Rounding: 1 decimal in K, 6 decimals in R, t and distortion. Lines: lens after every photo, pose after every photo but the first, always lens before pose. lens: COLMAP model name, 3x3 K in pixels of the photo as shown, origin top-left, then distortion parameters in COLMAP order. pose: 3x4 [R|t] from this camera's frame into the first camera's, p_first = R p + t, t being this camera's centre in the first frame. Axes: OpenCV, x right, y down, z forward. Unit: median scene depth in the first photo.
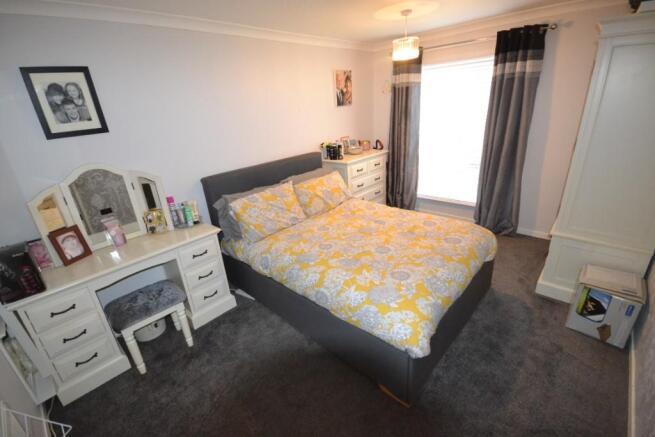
lens RADIAL K [[291.0, 0, 327.5], [0, 291.0, 218.5], [0, 0, 1]] dist [0.000831, -0.007376]
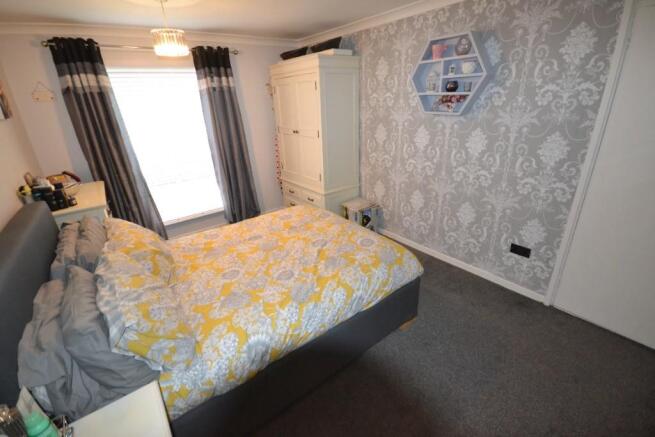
lens RADIAL K [[291.0, 0, 327.5], [0, 291.0, 218.5], [0, 0, 1]] dist [0.000831, -0.007376]
pose [[0.168279, -0.317667, 0.933150, -0.560222], [0.393763, 0.889505, 0.231800, -0.149909], [-0.903678, 0.328433, 0.274771, 0.514392]]
